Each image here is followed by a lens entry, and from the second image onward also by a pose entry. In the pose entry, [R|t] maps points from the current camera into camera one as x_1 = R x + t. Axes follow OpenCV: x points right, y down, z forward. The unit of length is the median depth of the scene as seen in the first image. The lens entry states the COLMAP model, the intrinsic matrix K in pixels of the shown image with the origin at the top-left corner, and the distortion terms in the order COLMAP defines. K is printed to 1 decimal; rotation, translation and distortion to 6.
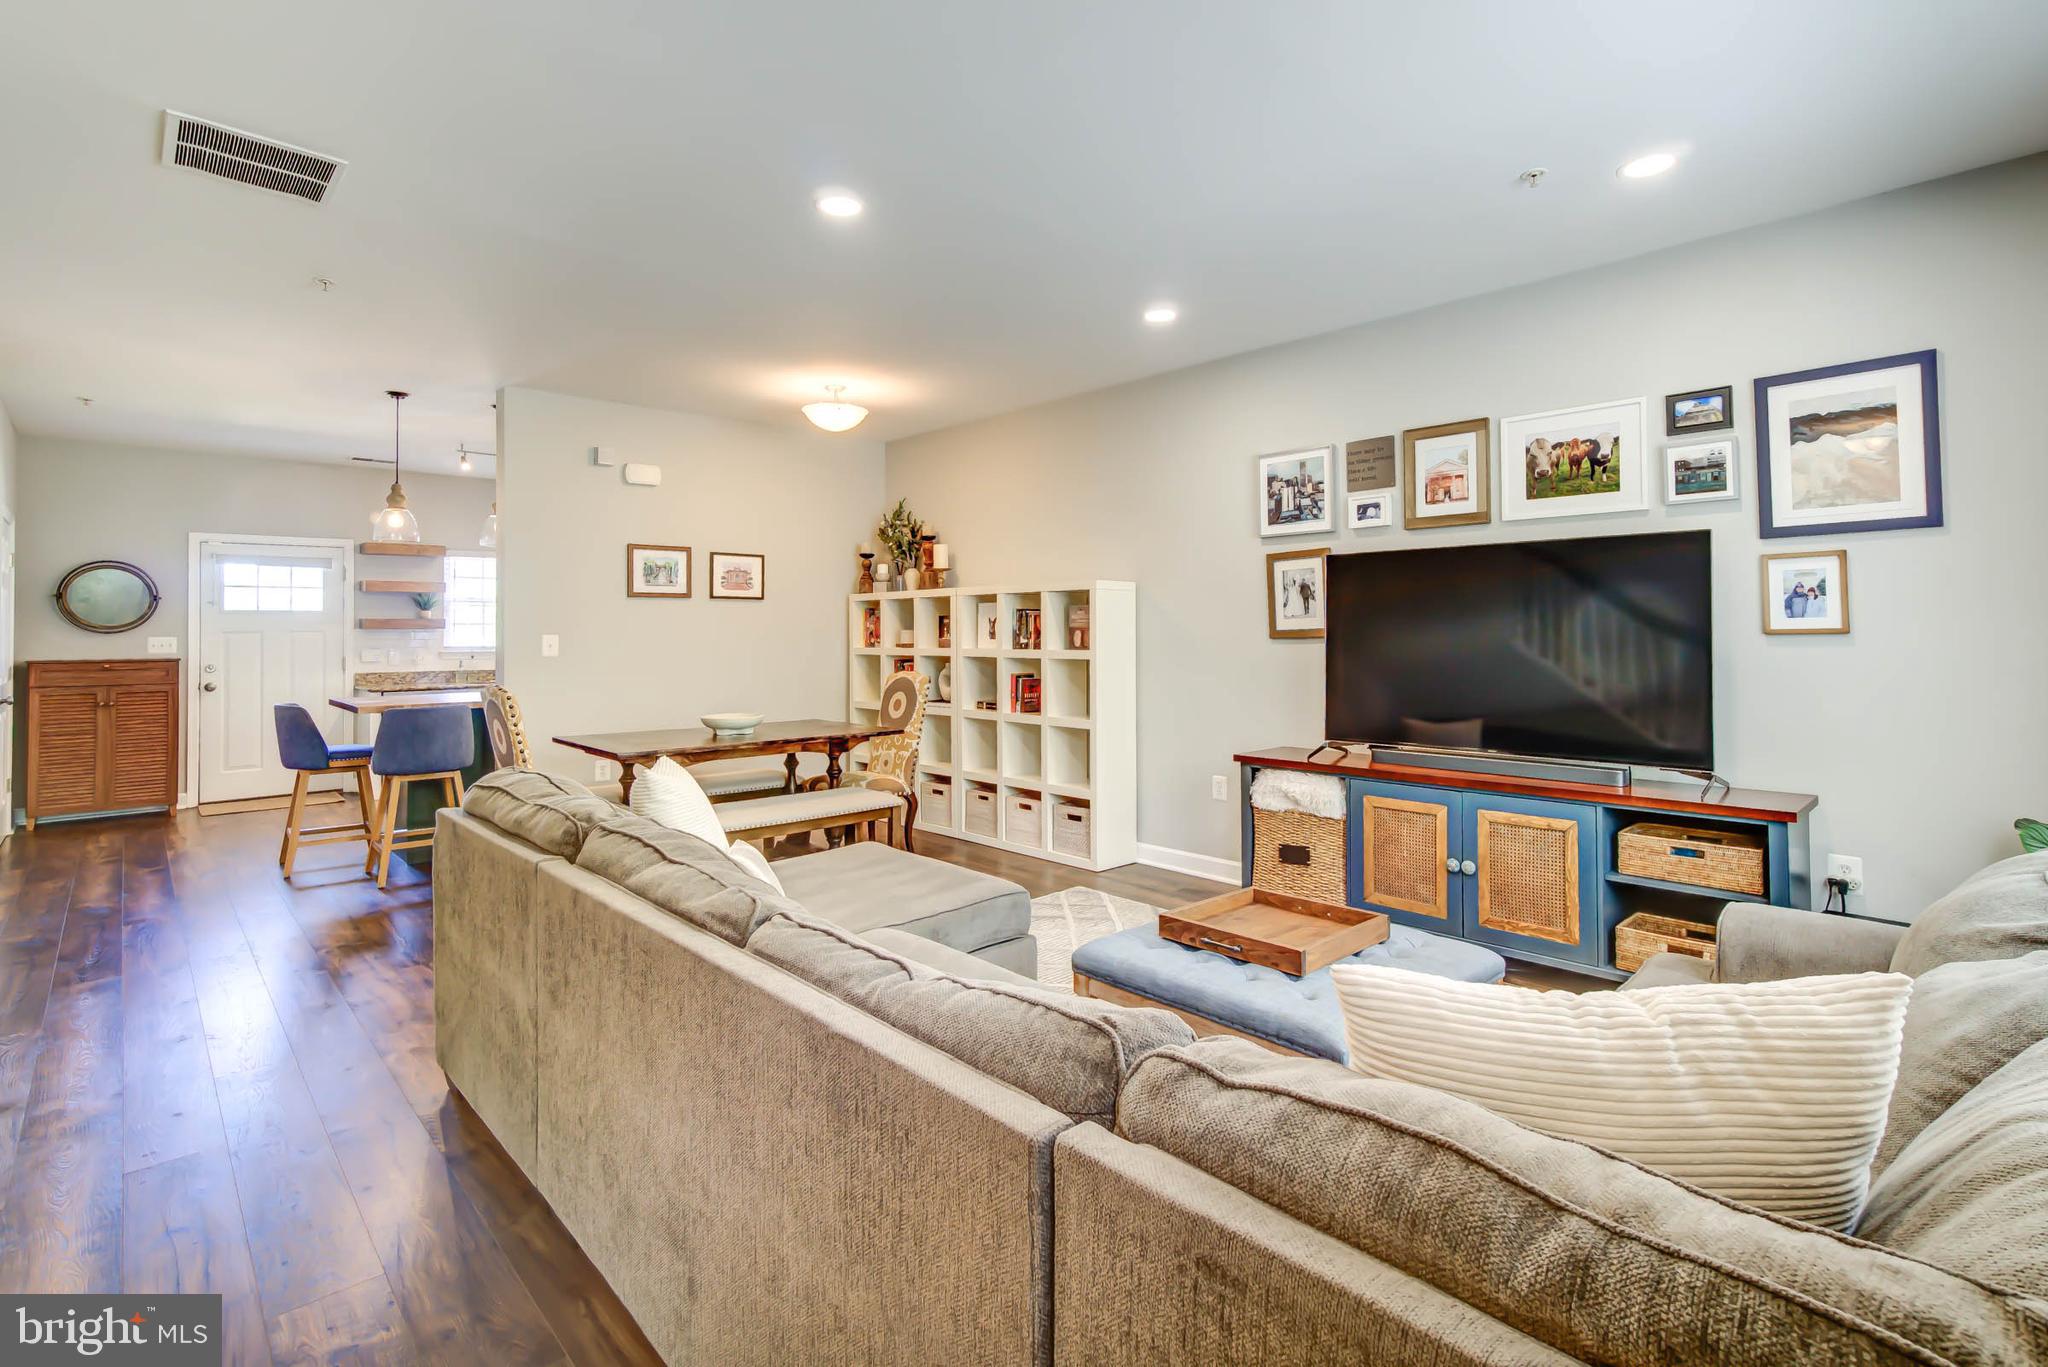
lens RADIAL K [[965.1, 0, 993.7], [0, 965.1, 614.6], [0, 0, 1]] dist [0.001300, 0.000269]
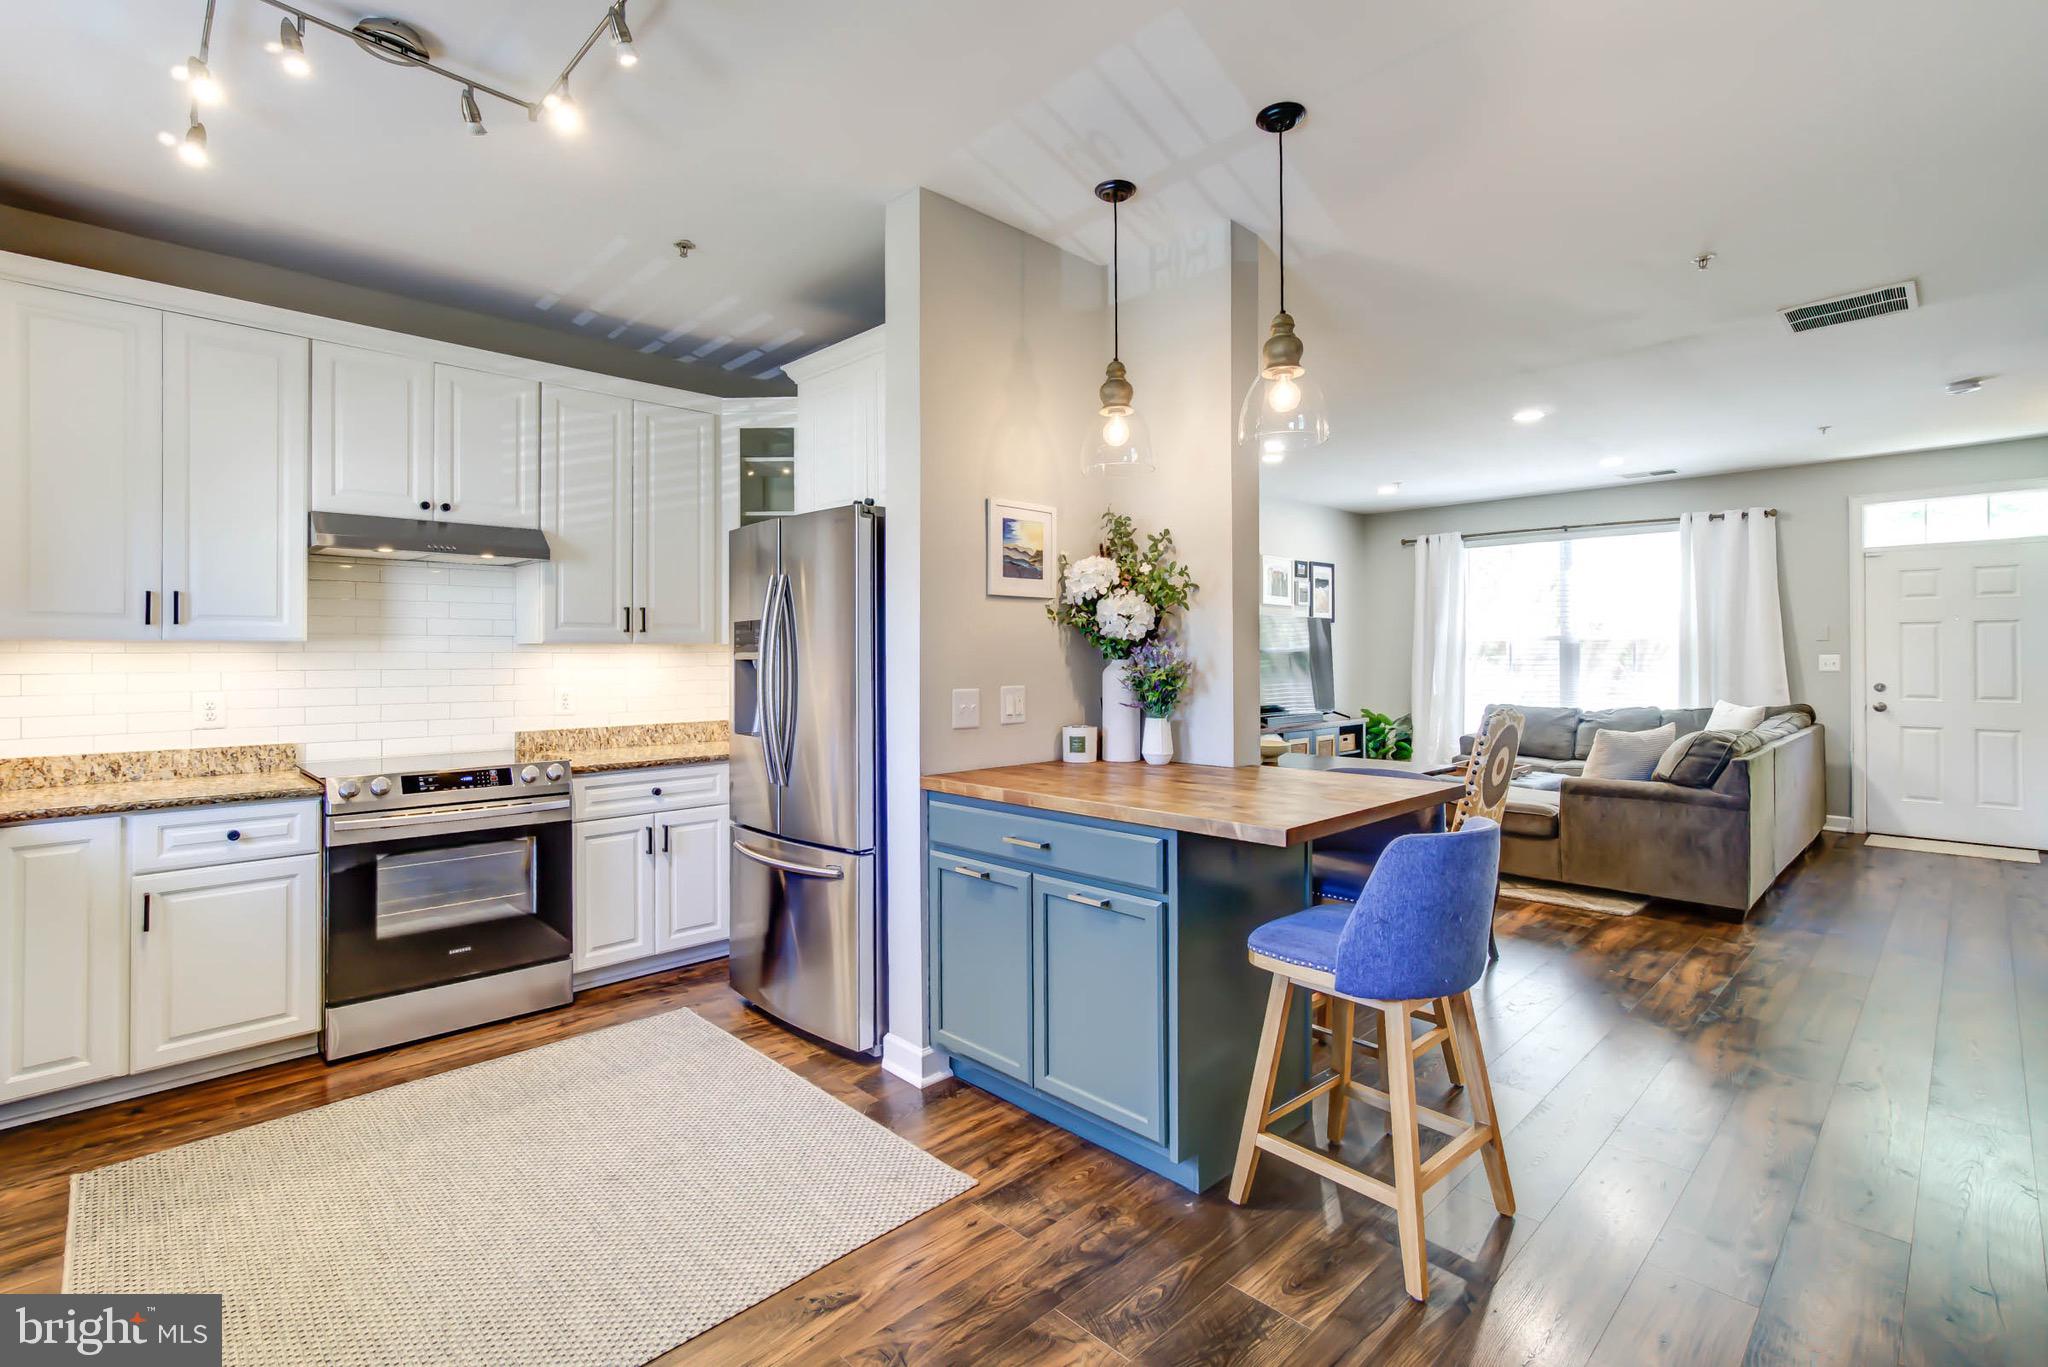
lens RADIAL K [[937.5, 0, 1002.8], [0, 937.5, 650.1], [0, 0, 1]] dist [-0.002160, 0.001023]
pose [[-0.024450, 0.013111, 0.999615, -0.993131], [-0.016572, 0.999771, -0.013519, 0.027418], [-0.999564, -0.016896, -0.024227, 1.072063]]
